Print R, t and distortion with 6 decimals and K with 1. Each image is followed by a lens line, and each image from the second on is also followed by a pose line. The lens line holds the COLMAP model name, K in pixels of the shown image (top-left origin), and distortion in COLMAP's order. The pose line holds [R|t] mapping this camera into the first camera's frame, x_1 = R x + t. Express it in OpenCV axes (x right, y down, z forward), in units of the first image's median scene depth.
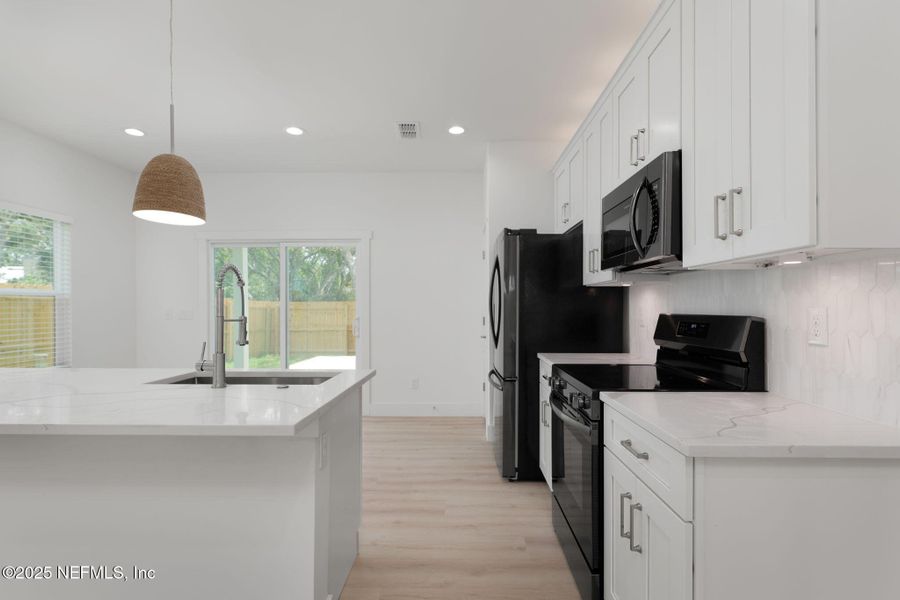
lens RADIAL K [[439.1, 0, 452.2], [0, 439.1, 305.6], [0, 0, 1]] dist [-0.001050, 0.000053]
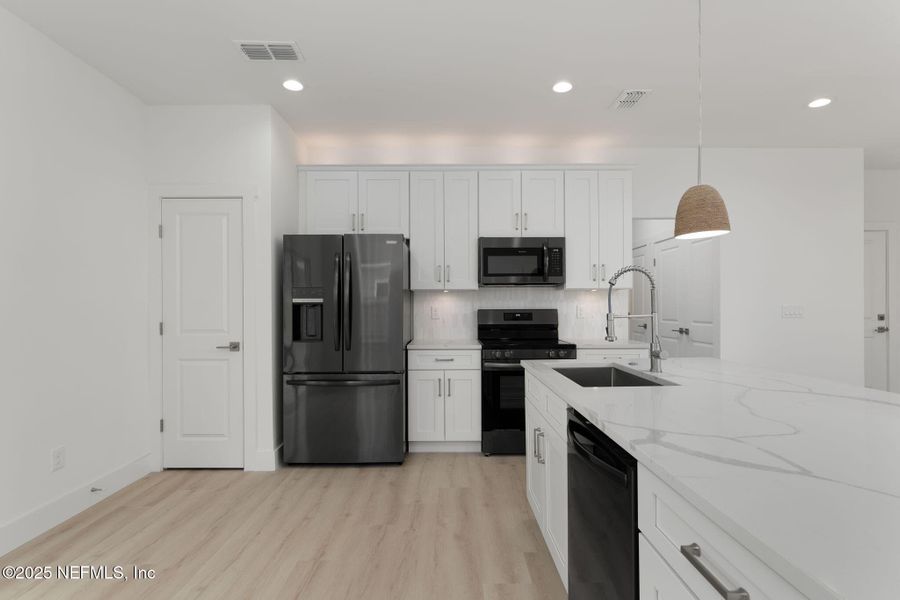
lens RADIAL K [[439.1, 0, 452.2], [0, 439.1, 305.6], [0, 0, 1]] dist [-0.001050, 0.000053]
pose [[-0.026025, 0.003718, 0.999654, -0.975801], [0.002329, 0.999991, -0.003659, 0.005663], [-0.999659, 0.002233, -0.026033, 0.901454]]
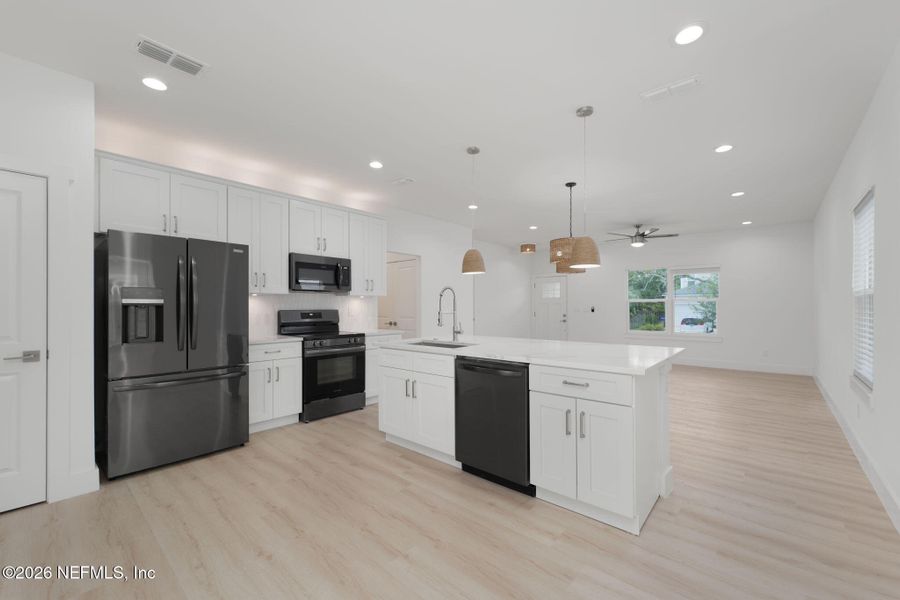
lens RADIAL K [[366.0, 0, 449.7], [0, 366.0, 304.5], [0, 0, 1]] dist [0.000893, 0.000272]
pose [[-0.763831, 0.008574, 0.645359, -1.005595], [0.003065, 0.999949, -0.009658, 0.006597], [-0.645409, -0.005399, -0.763818, 1.425692]]
